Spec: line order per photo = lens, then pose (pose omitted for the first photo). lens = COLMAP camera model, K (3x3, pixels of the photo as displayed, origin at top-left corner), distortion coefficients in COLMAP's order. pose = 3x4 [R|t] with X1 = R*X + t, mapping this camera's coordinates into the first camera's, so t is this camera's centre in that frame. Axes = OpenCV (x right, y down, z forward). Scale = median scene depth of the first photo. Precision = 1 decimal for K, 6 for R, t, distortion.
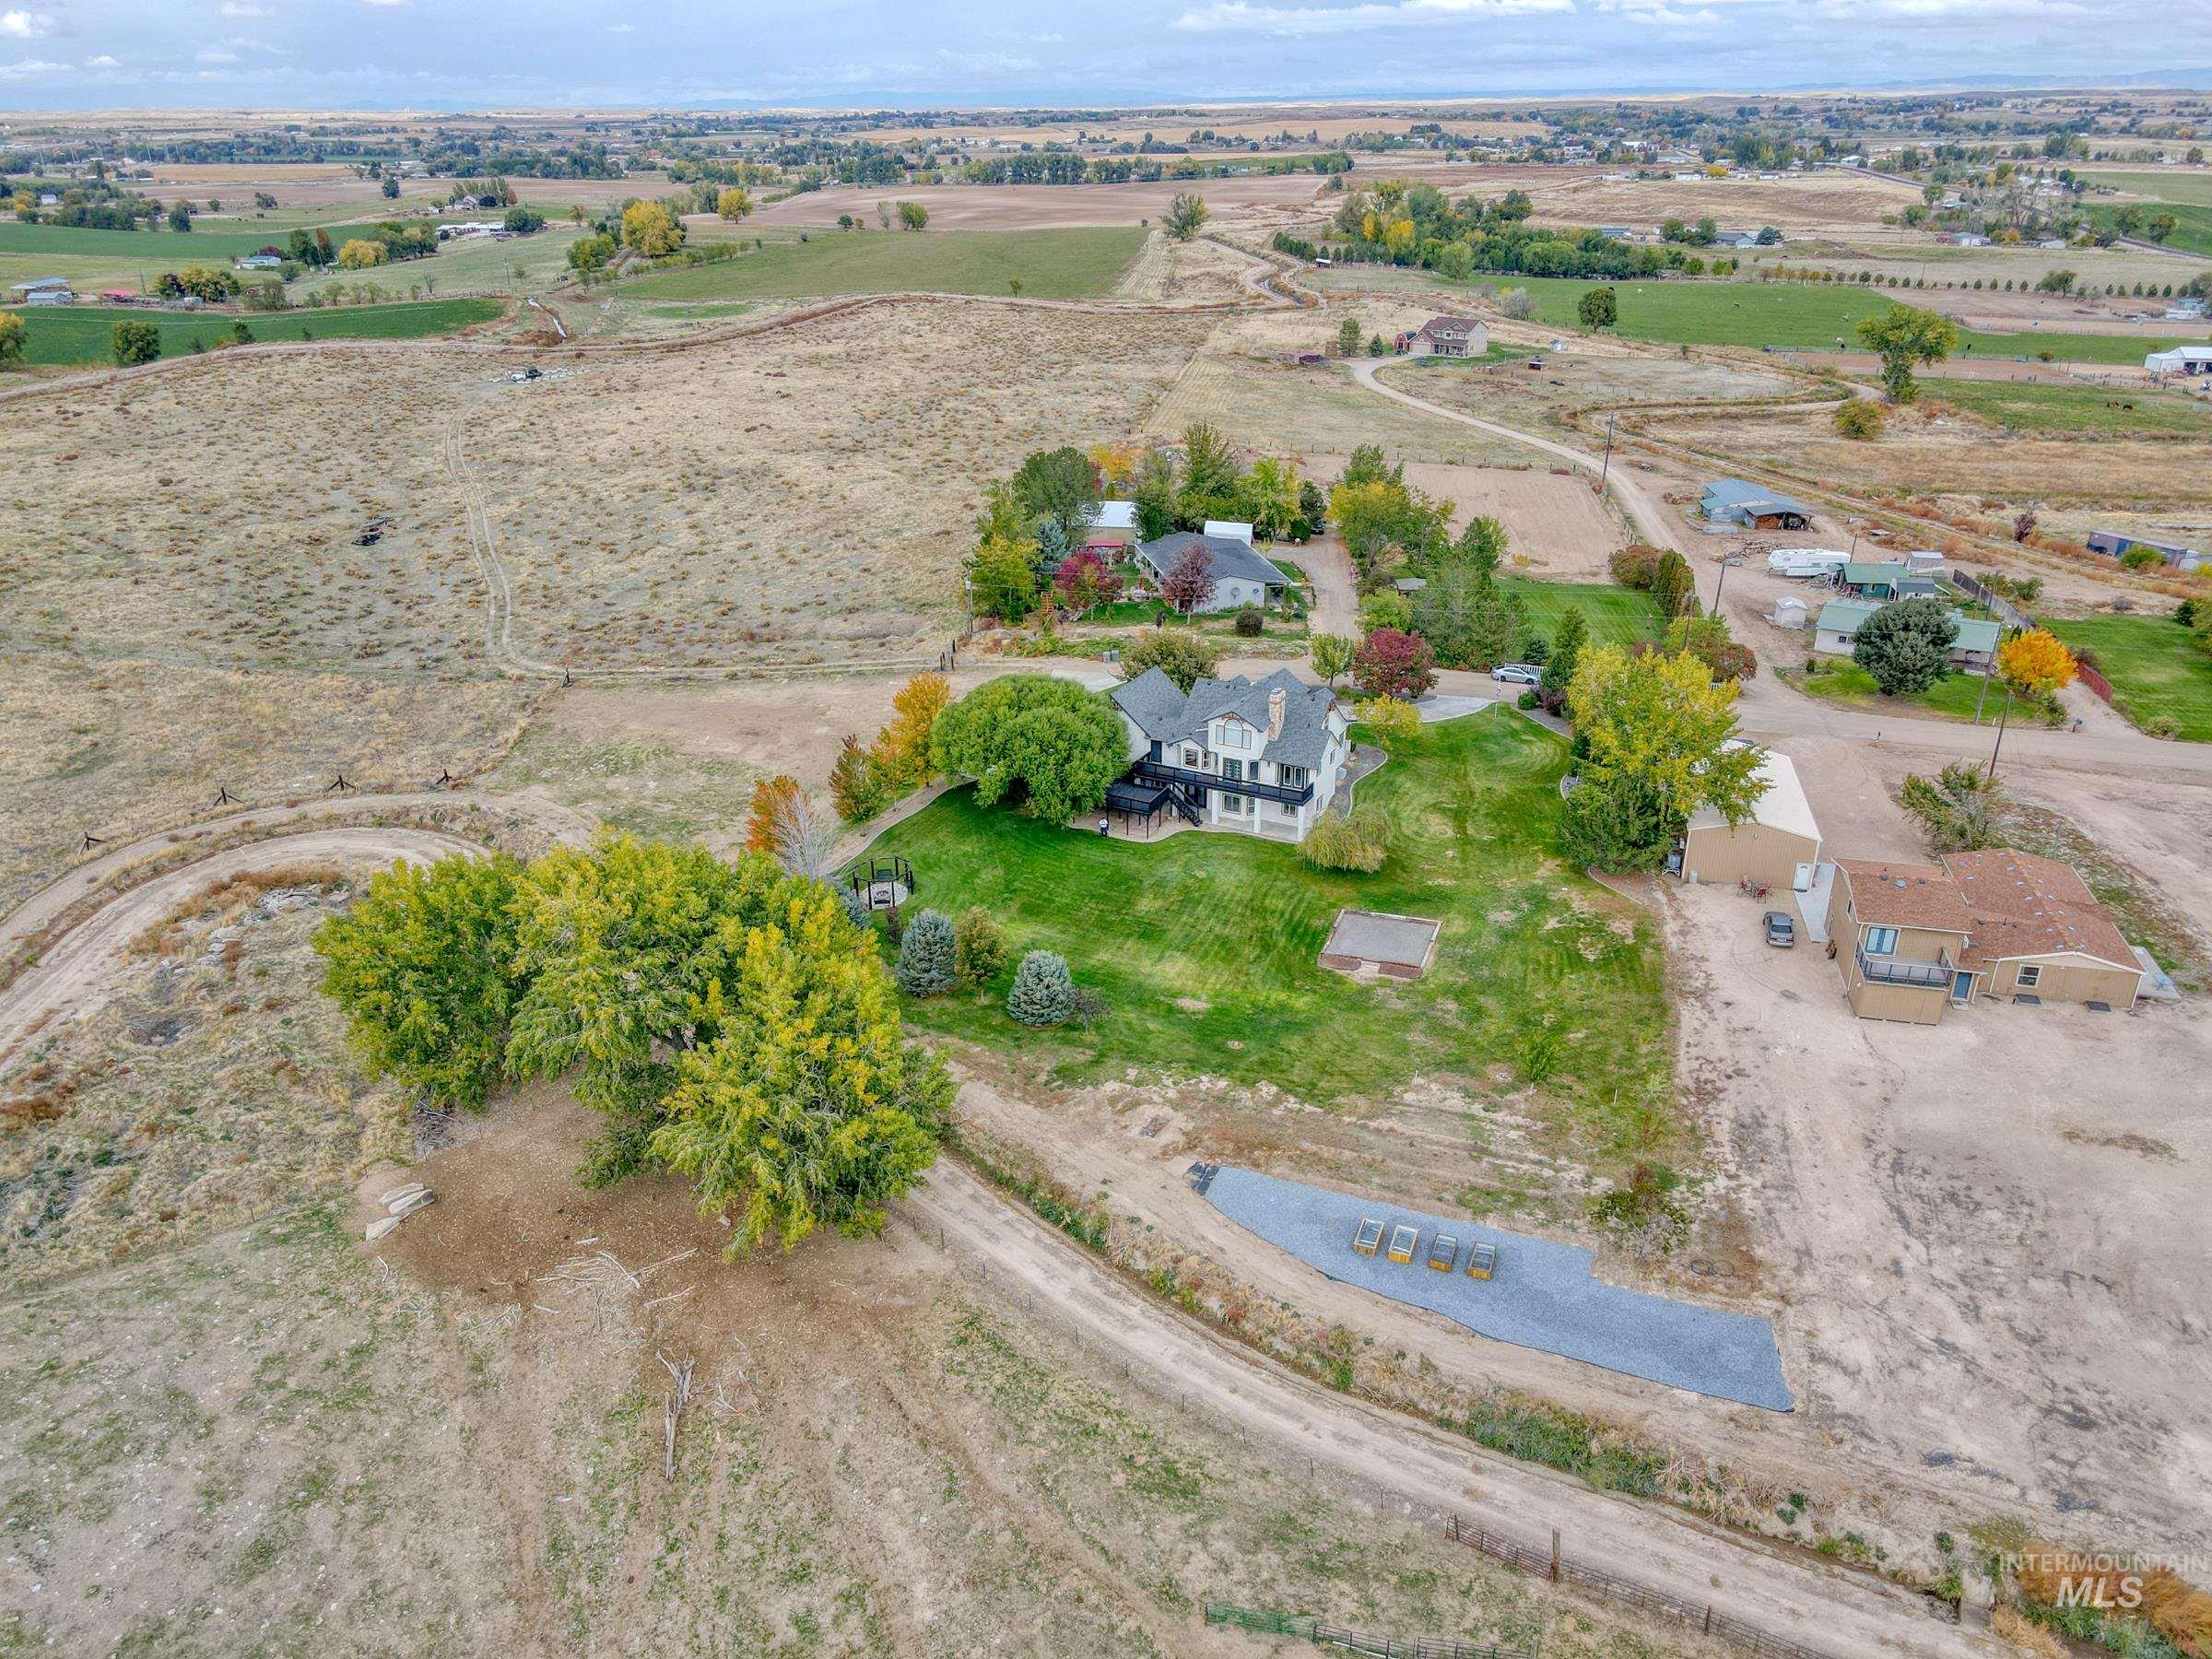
lens RADIAL K [[1573.0, 0, 1098.9], [0, 1573.0, 837.4], [0, 0, 1]] dist [0.017087, 0.000640]
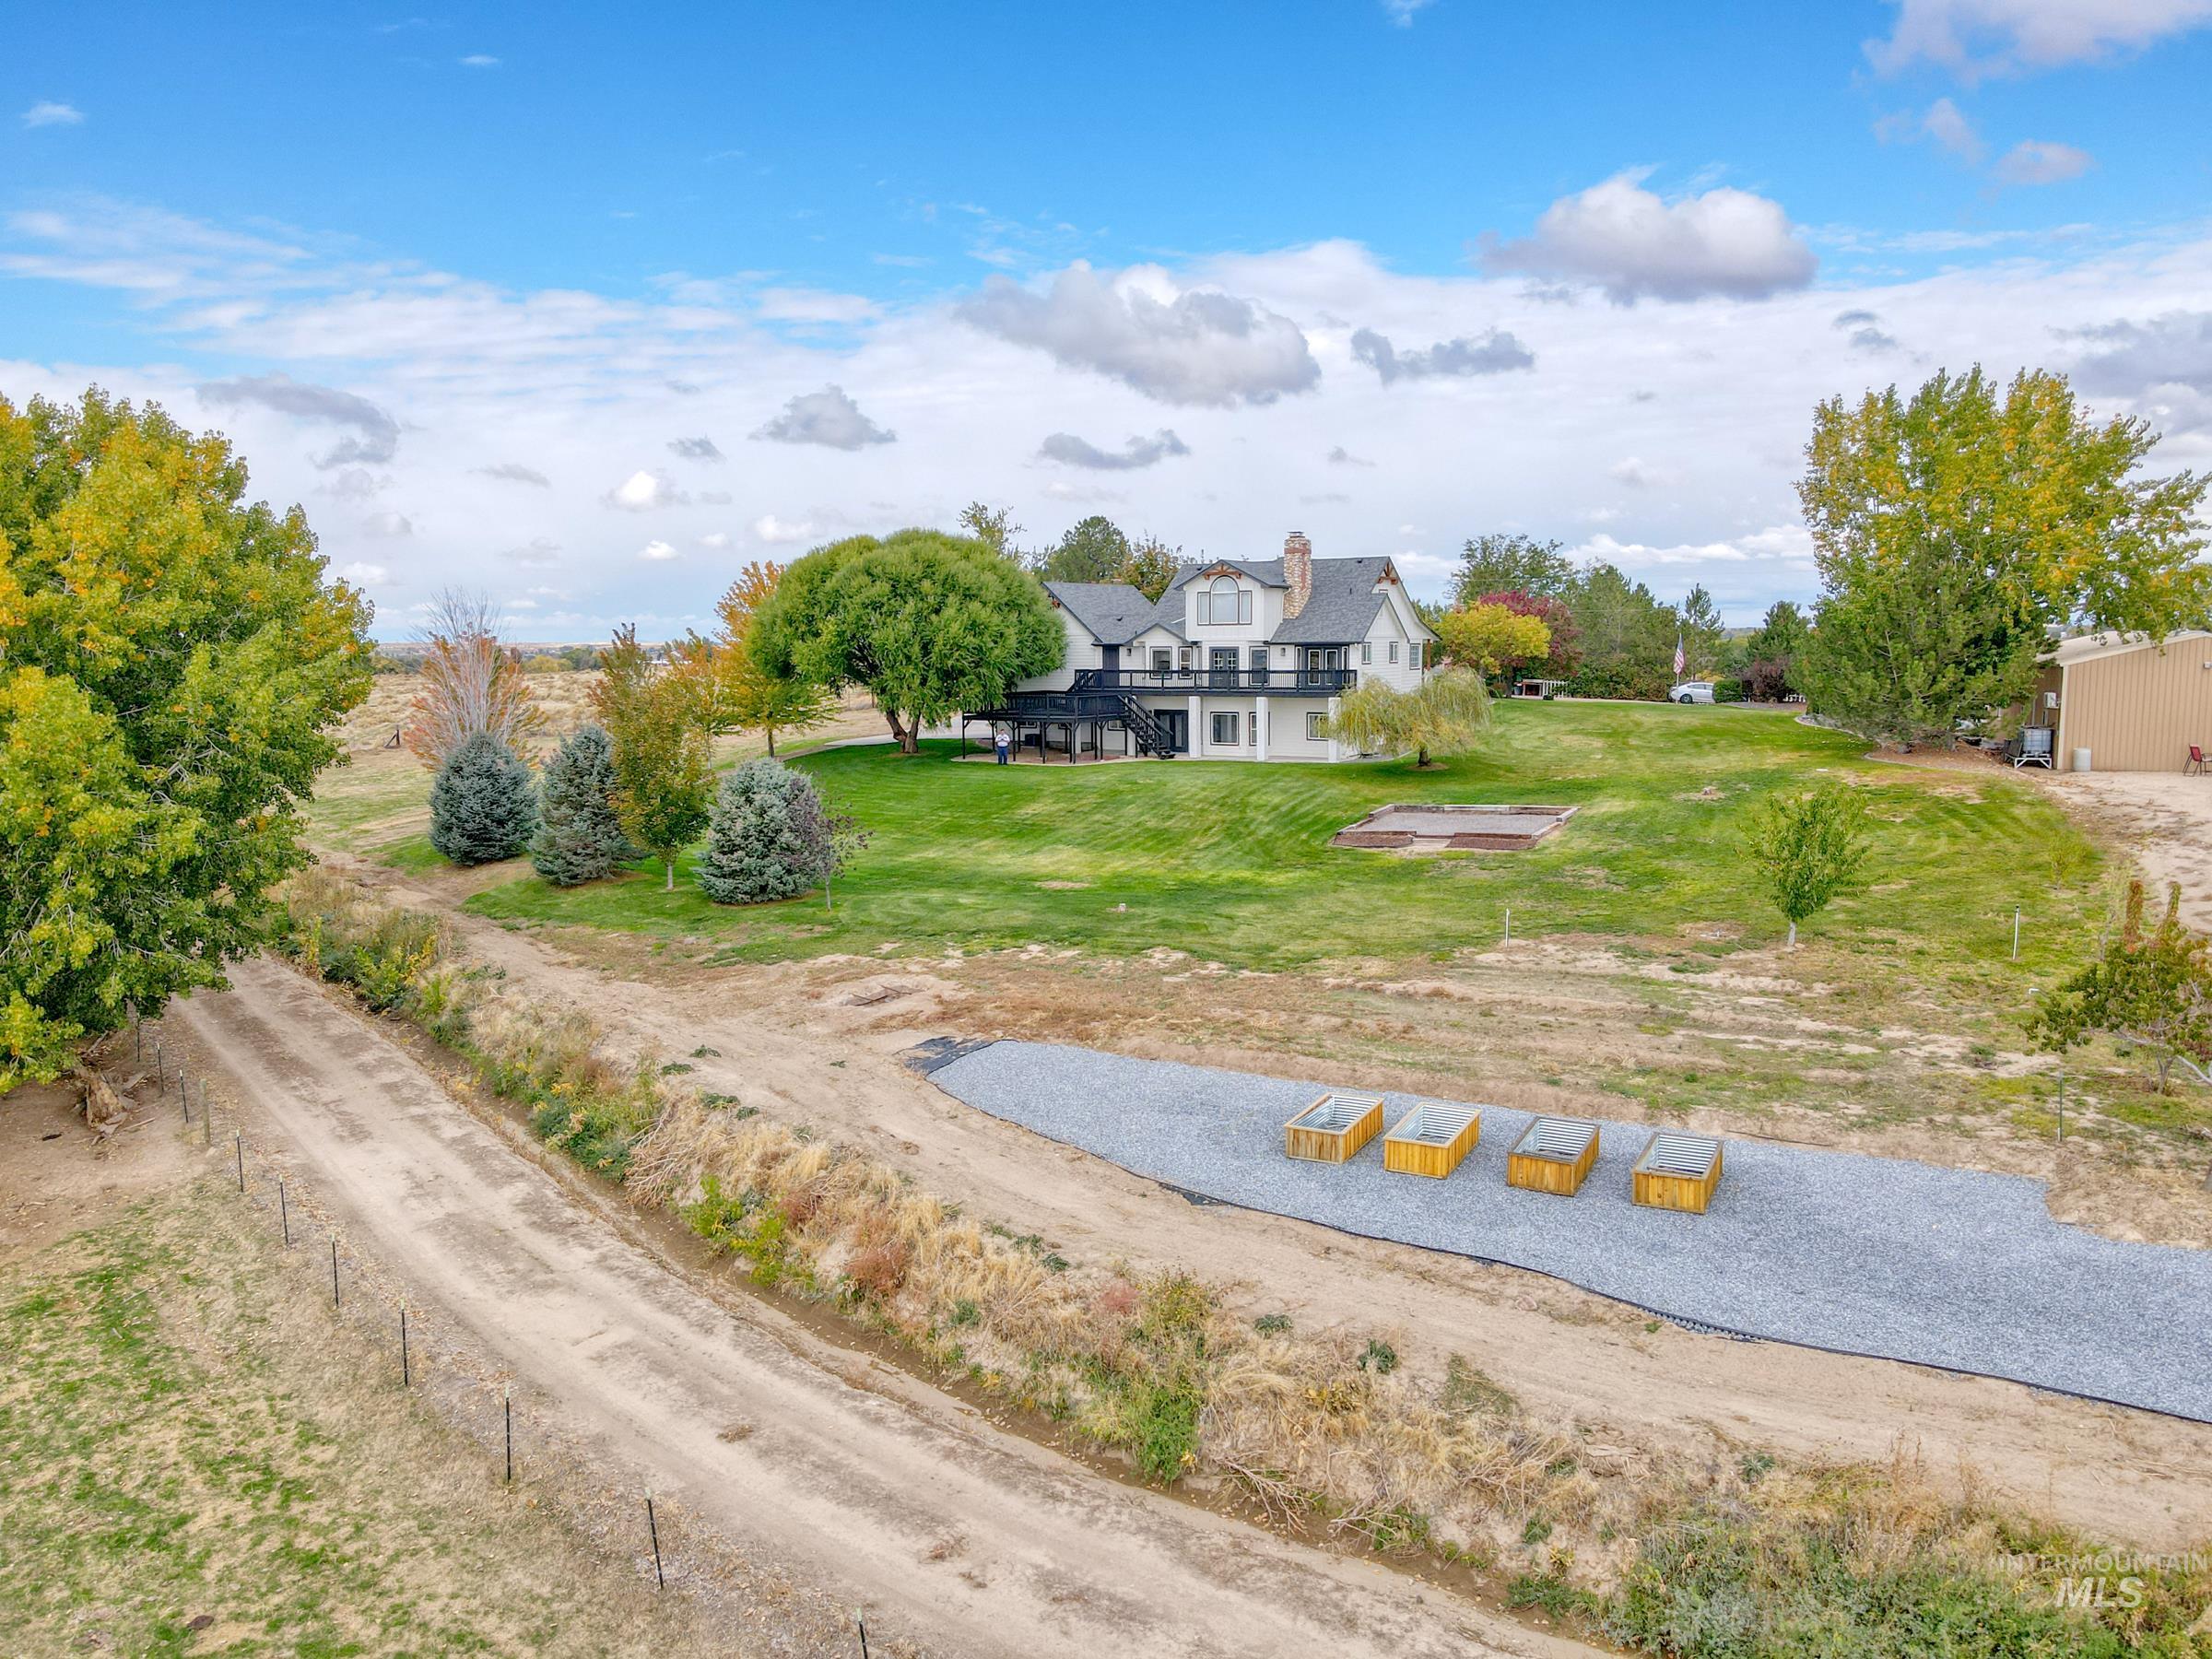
lens RADIAL K [[1573.0, 0, 1104.0], [0, 1573.0, 840.9], [0, 0, 1]] dist [0.017087, 0.000640]
pose [[0.993011, 0.009391, -0.117647, 0.162039], [-0.045156, 0.951212, -0.305217, 0.302979], [0.109041, 0.308396, 0.944988, 0.654305]]
